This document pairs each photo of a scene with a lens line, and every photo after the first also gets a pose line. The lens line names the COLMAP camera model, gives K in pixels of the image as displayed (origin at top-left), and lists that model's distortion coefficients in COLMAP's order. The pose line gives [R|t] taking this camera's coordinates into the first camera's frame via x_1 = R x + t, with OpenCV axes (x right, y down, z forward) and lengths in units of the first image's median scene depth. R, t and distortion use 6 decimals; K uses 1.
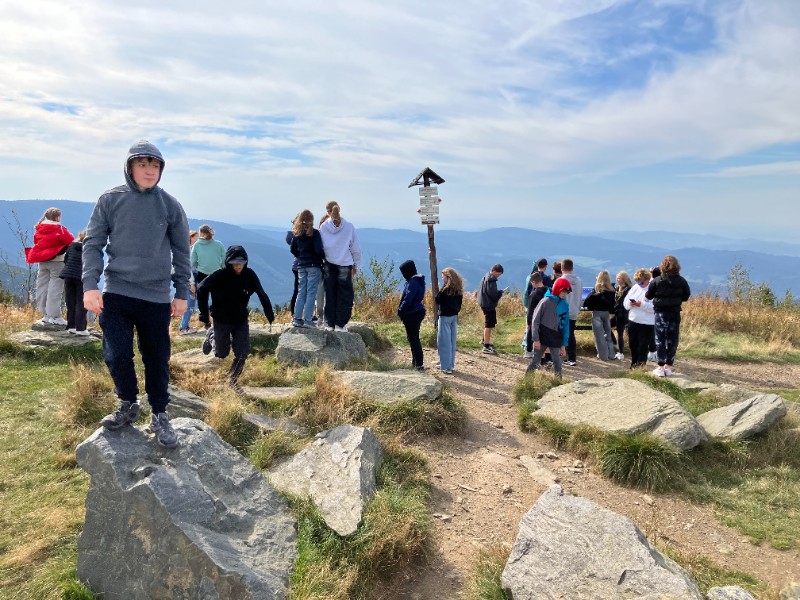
lens RADIAL K [[645.1, 0, 383.3], [0, 645.1, 299.0], [0, 0, 1]] dist [0.054889, -0.105857]
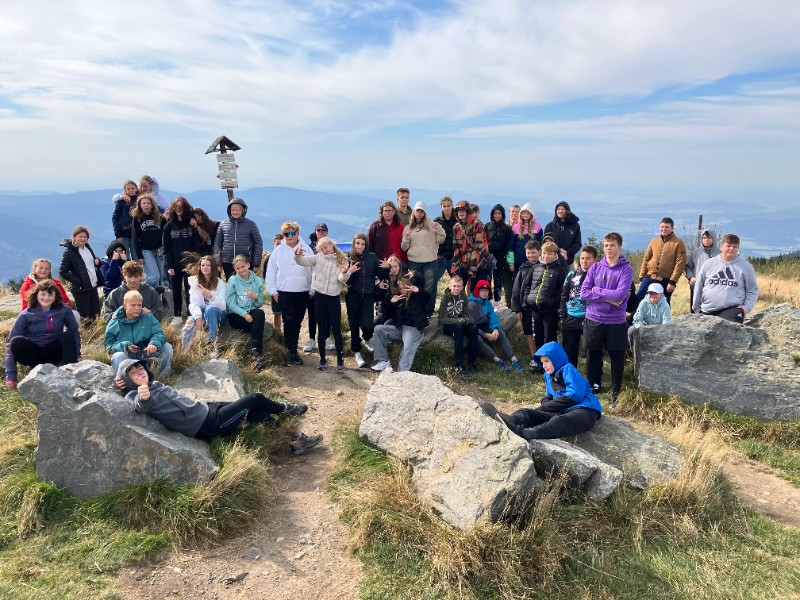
lens RADIAL K [[679.6, 0, 376.4], [0, 679.6, 301.0], [0, 0, 1]] dist [0.001845, -0.003673]
pose [[0.938484, -0.077528, 0.336508, -0.092577], [0.057863, 0.995999, 0.068095, 0.007697], [-0.340441, -0.044434, 0.939215, -0.154922]]
